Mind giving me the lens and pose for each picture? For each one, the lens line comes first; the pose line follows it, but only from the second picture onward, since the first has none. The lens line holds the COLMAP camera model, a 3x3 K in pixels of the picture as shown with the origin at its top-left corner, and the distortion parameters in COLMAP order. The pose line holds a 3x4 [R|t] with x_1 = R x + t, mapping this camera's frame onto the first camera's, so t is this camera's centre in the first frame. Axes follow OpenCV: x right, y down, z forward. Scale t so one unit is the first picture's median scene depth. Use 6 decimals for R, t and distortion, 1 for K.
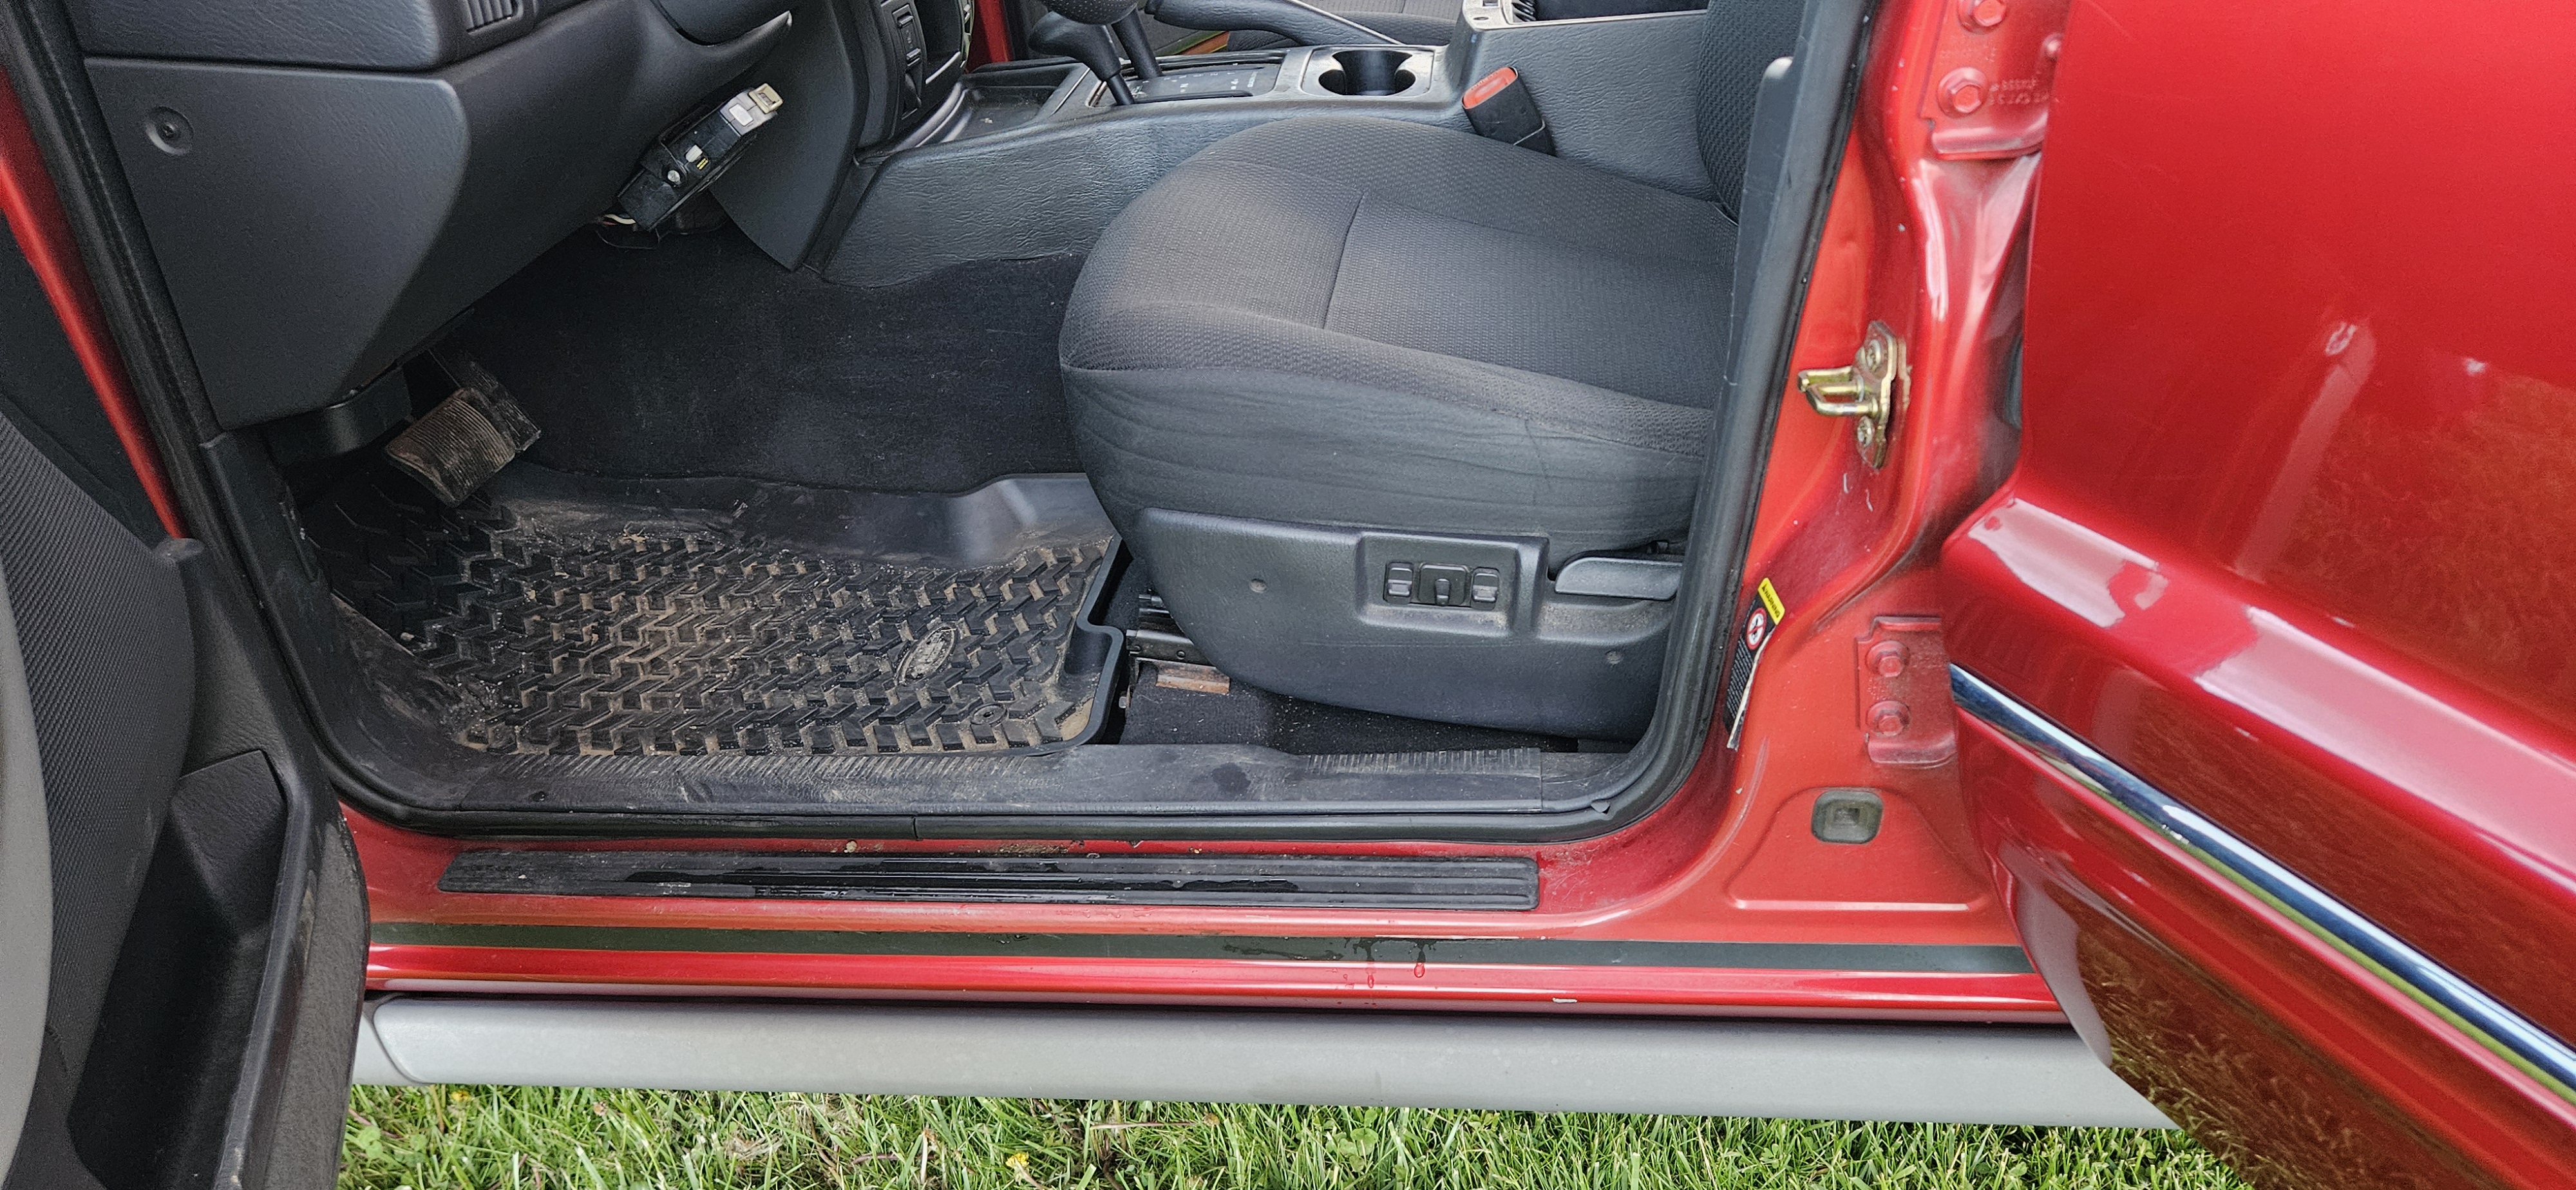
lens RADIAL K [[1637.3, 0, 1241.9], [0, 1637.3, 605.7], [0, 0, 1]] dist [0.034019, 0.000092]
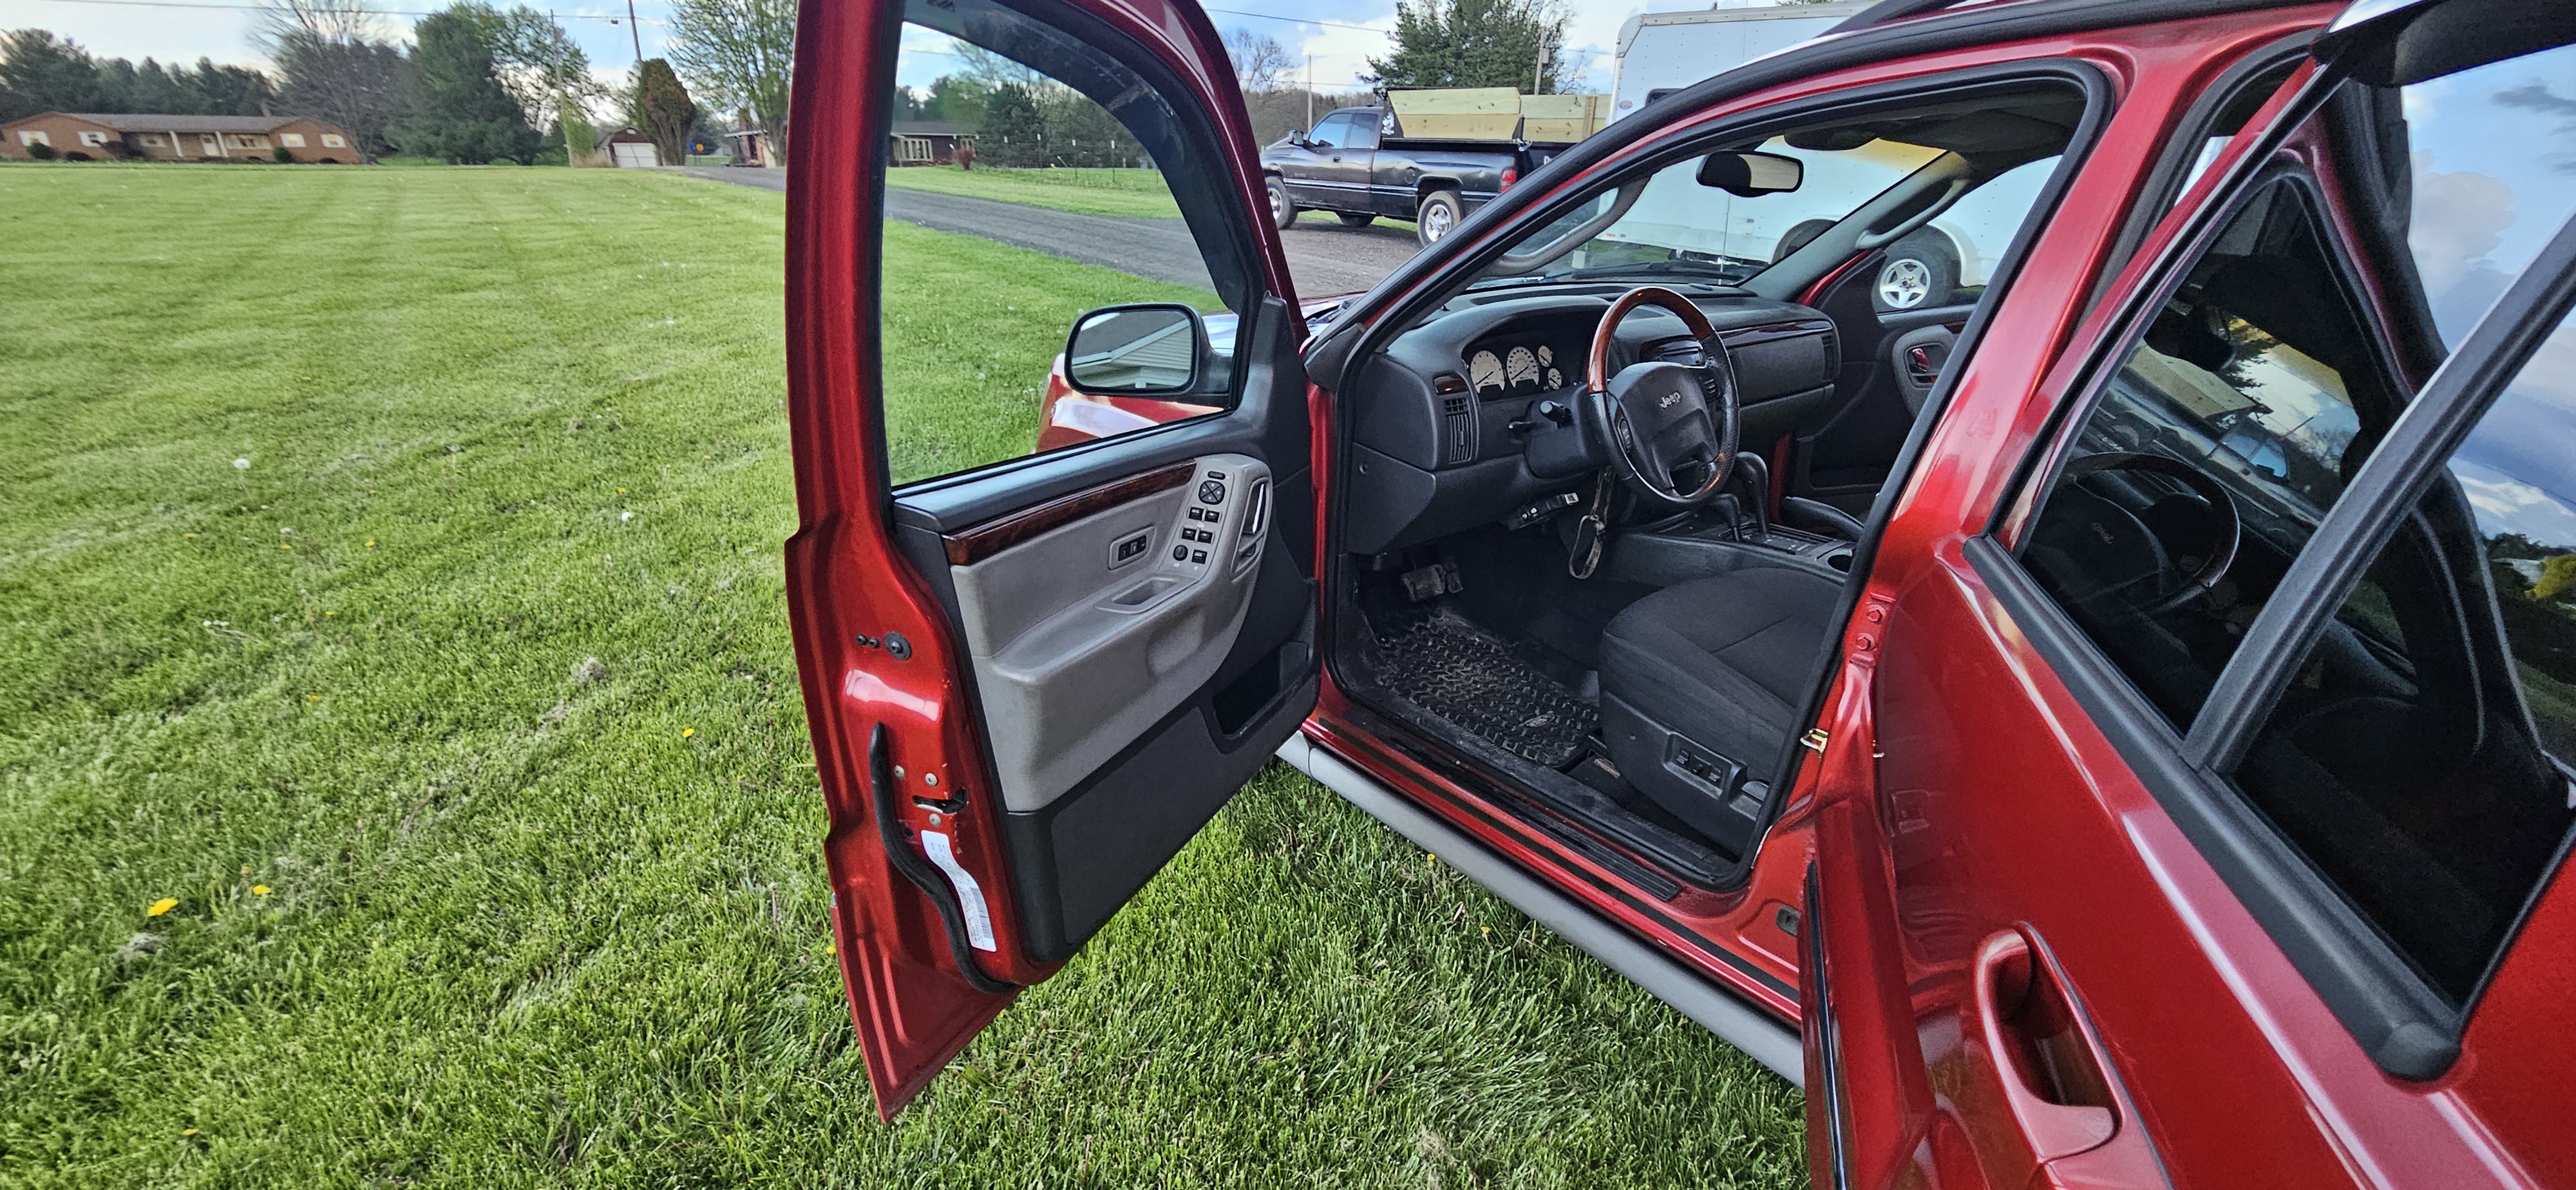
lens RADIAL K [[940.0, 0, 1288.0], [0, 940.0, 595.0], [0, 0, 1]] dist [-0.000018, -0.000001]
pose [[0.704251, 0.331944, -0.627569, 0.439675], [-0.411517, 0.911179, 0.020156, -0.019698], [0.578519, 0.244060, 0.778300, -0.427154]]
